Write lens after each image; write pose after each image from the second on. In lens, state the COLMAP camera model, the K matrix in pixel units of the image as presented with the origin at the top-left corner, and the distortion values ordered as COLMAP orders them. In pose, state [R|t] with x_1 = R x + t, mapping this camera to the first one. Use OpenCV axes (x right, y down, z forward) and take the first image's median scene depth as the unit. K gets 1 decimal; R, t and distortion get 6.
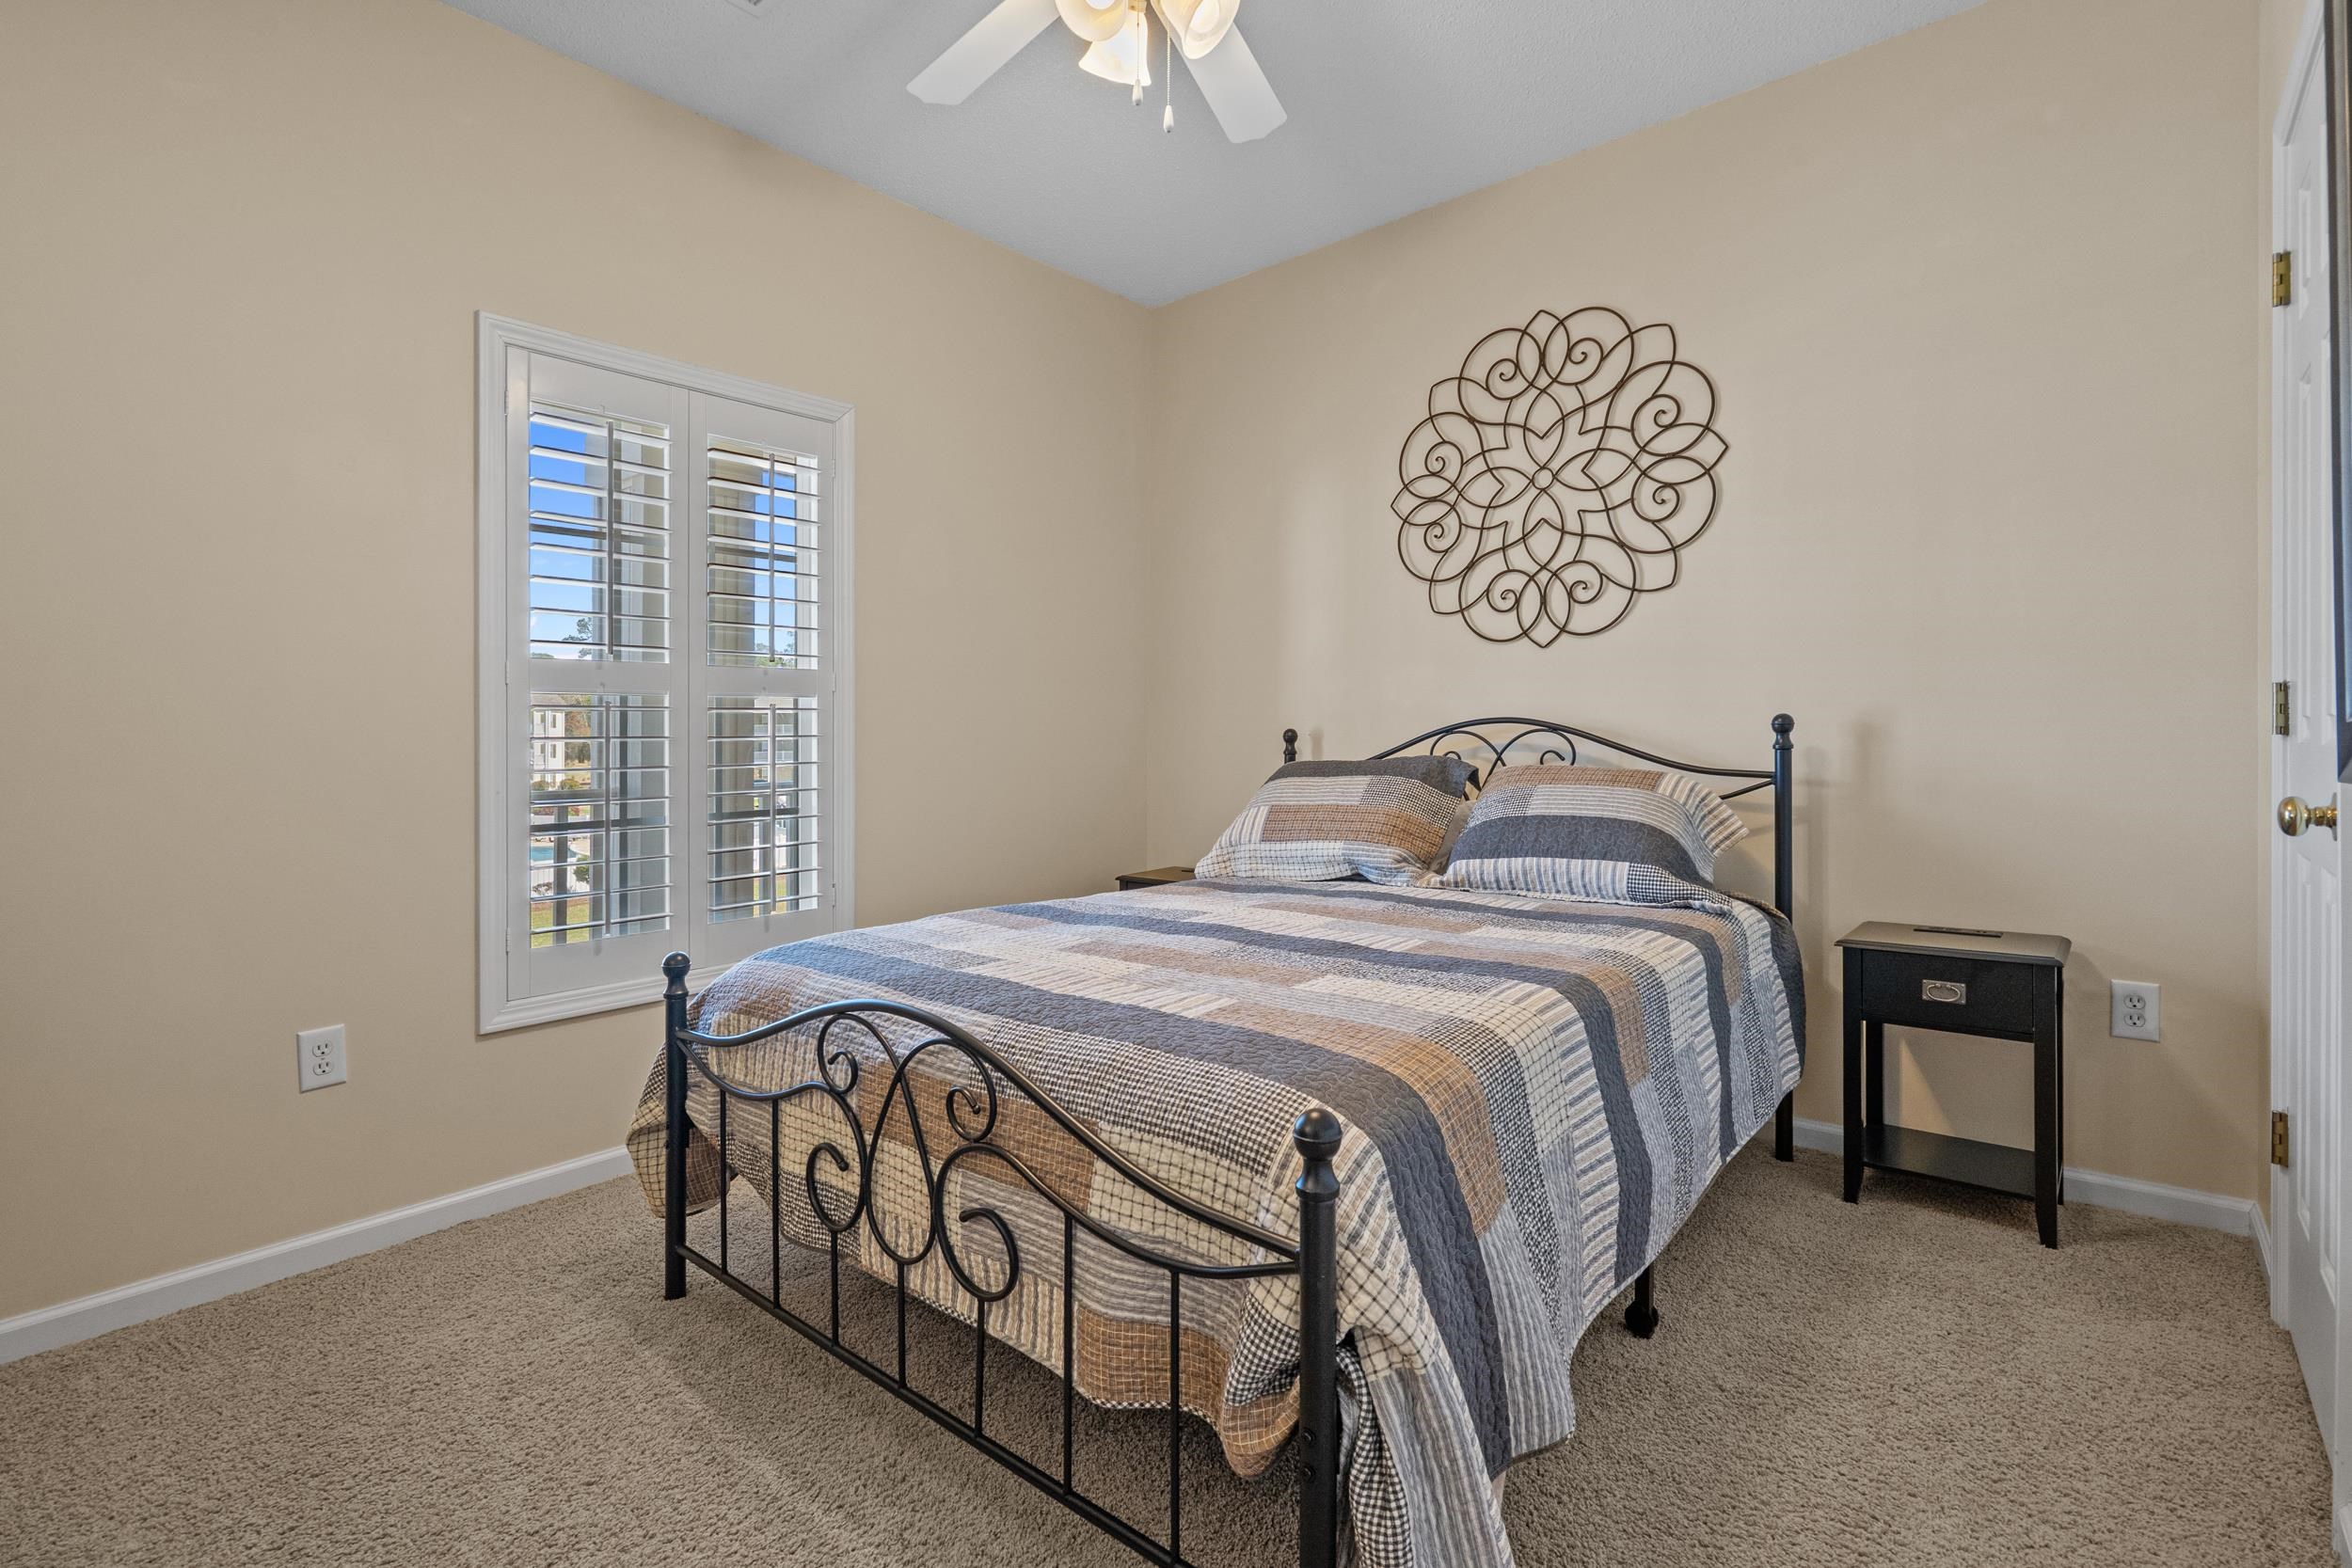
lens RADIAL K [[1077.7, 0, 1179.8], [0, 1077.7, 762.3], [0, 0, 1]] dist [-0.006869, 0.003712]
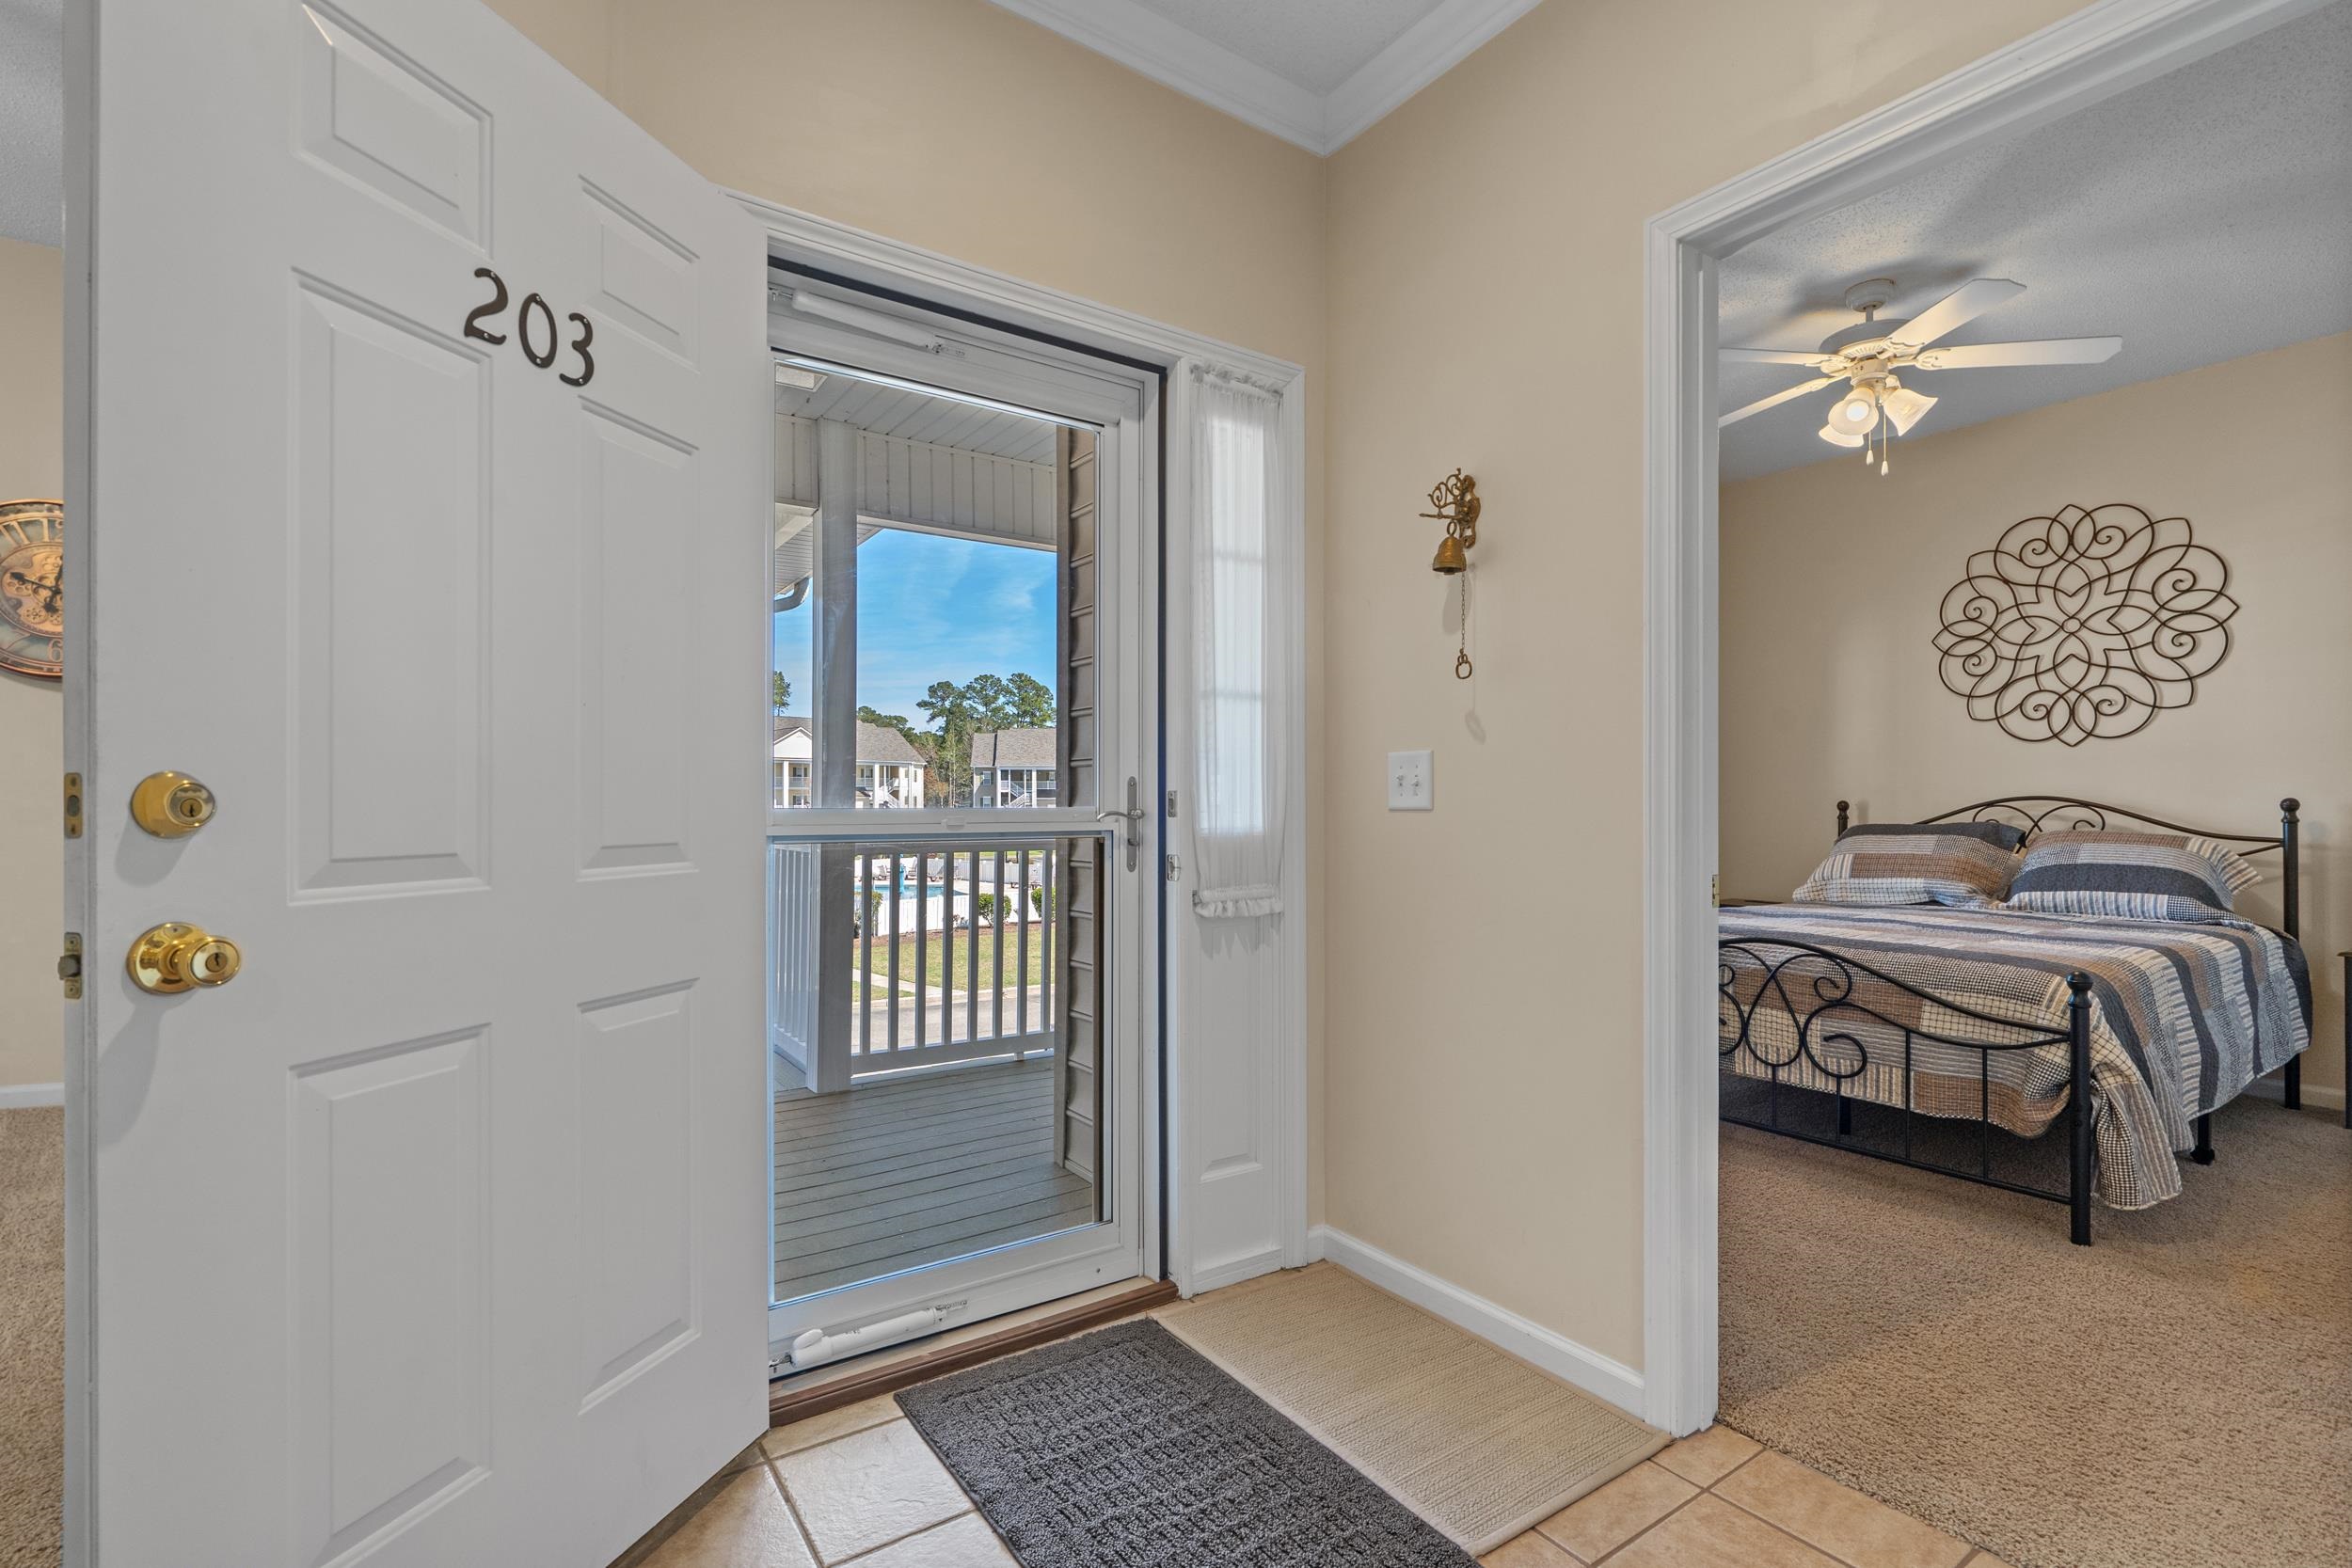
lens RADIAL K [[1077.7, 0, 1173.6], [0, 1077.7, 795.6], [0, 0, 1]] dist [-0.006869, 0.003712]
pose [[0.965904, 0.014926, -0.258471, -0.459926], [-0.020872, 0.999577, -0.020275, 0.010754], [0.258059, 0.024979, 0.965806, -0.695784]]
